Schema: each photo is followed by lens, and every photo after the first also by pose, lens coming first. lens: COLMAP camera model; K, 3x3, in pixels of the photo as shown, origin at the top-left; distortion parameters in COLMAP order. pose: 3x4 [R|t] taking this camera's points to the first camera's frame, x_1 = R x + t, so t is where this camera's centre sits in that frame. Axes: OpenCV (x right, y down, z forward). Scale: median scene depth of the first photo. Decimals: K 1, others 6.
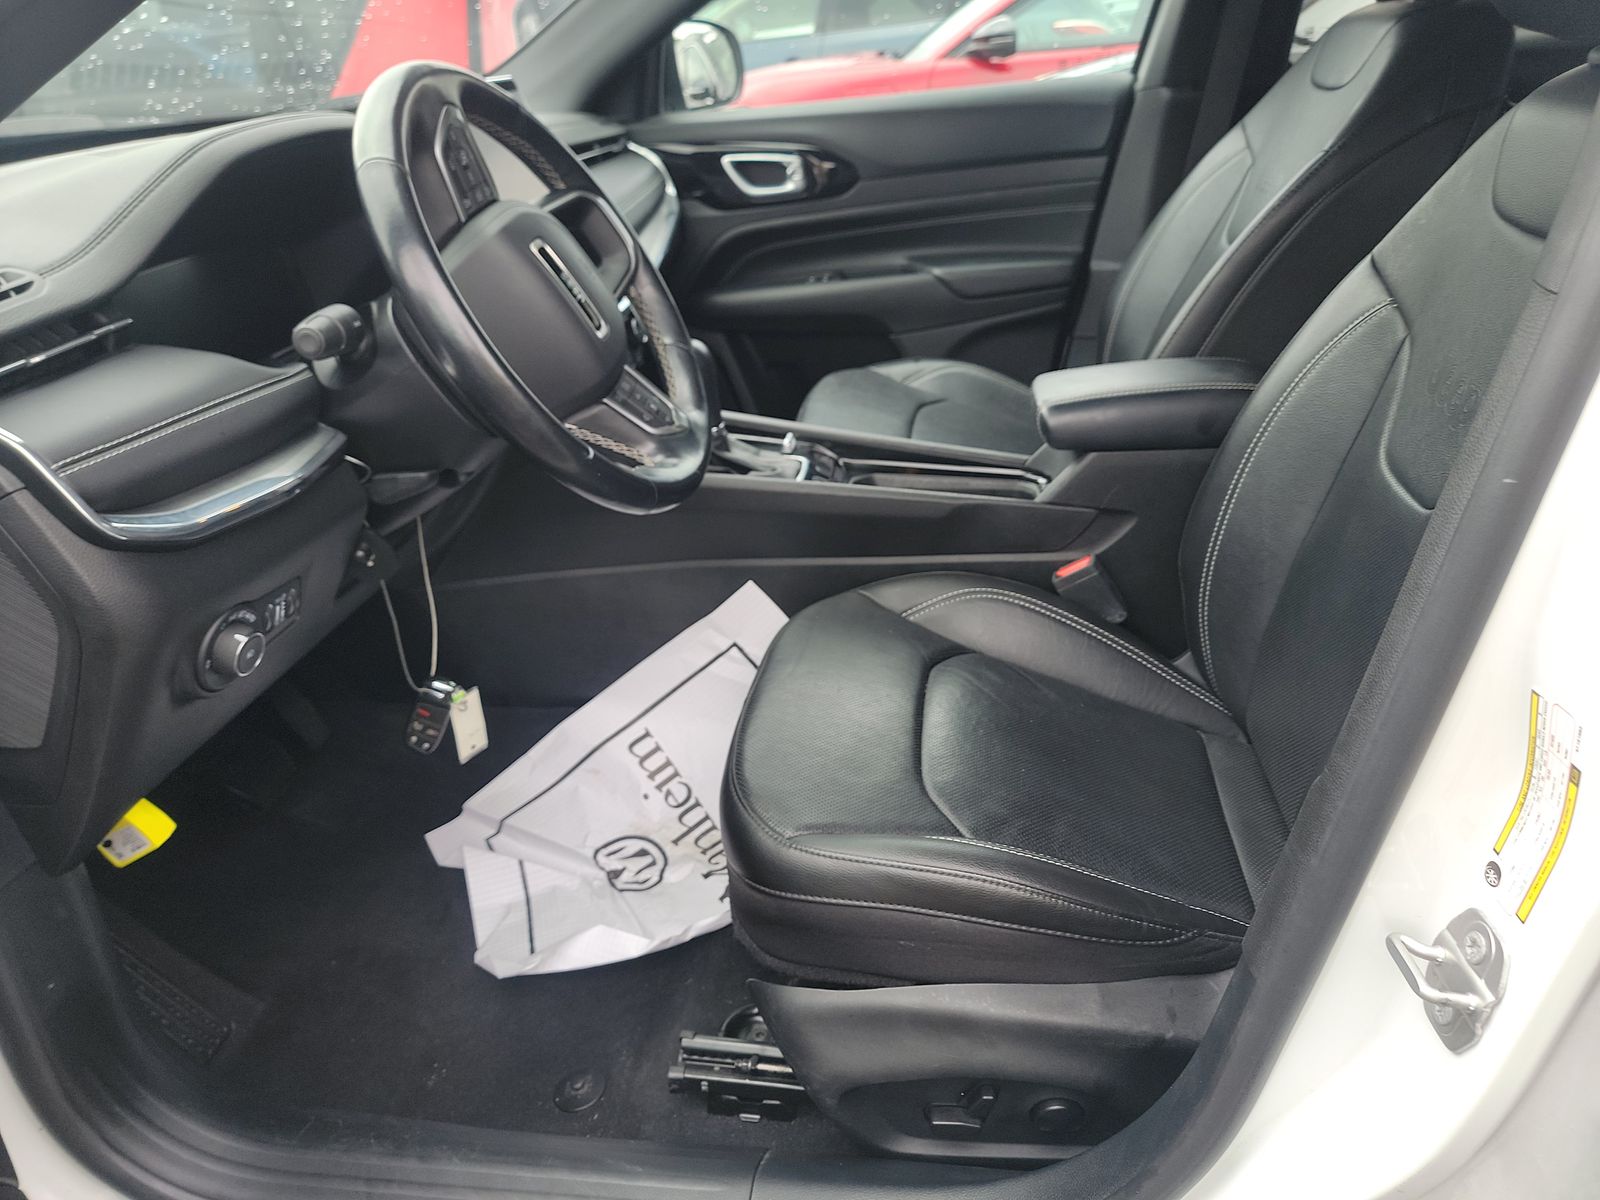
lens RADIAL K [[1080.9, 0, 800.0], [0, 1080.9, 600.0], [0, 0, 1]] dist [0.000414, -0.000660]
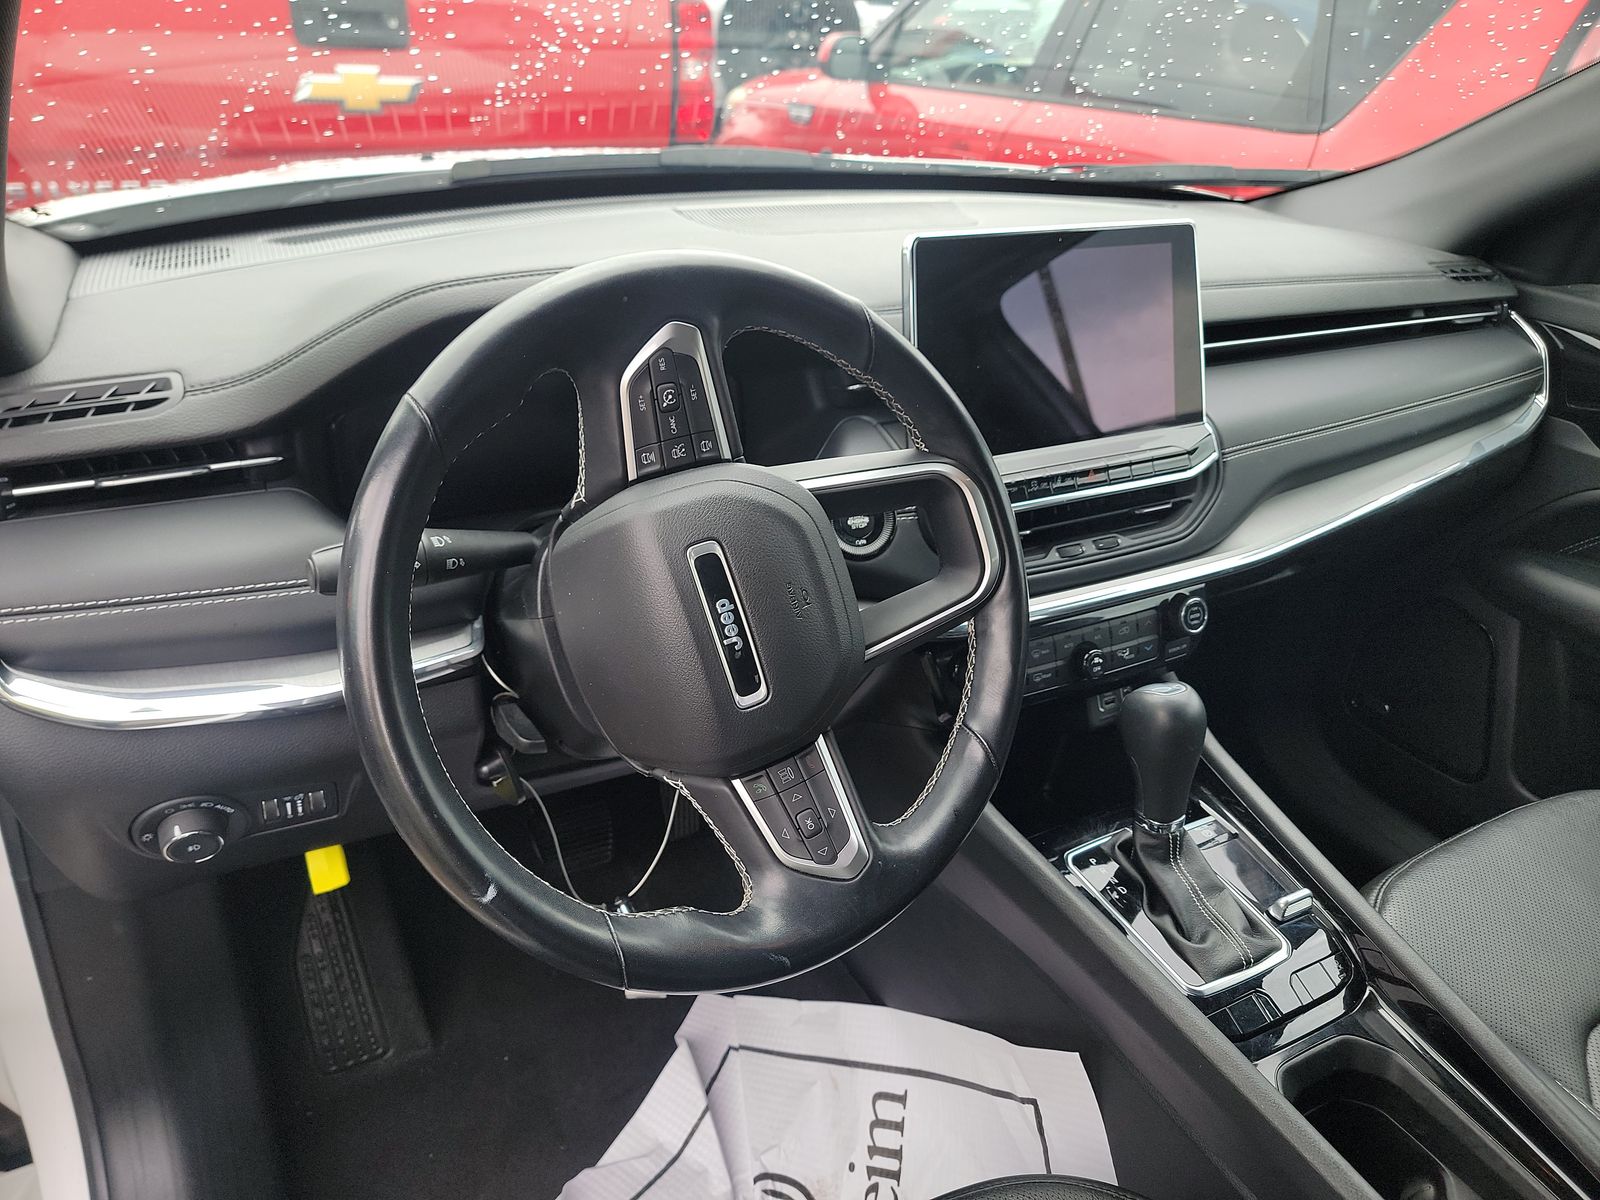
lens RADIAL K [[1082.9, 0, 800.0], [0, 1082.9, 600.0], [0, 0, 1]] dist [0.021792, 0.000081]
pose [[0.590706, 0.461865, -0.661624, 0.152149], [-0.453706, 0.868190, 0.200989, -0.291196], [0.667246, 0.181458, 0.722396, 0.361034]]
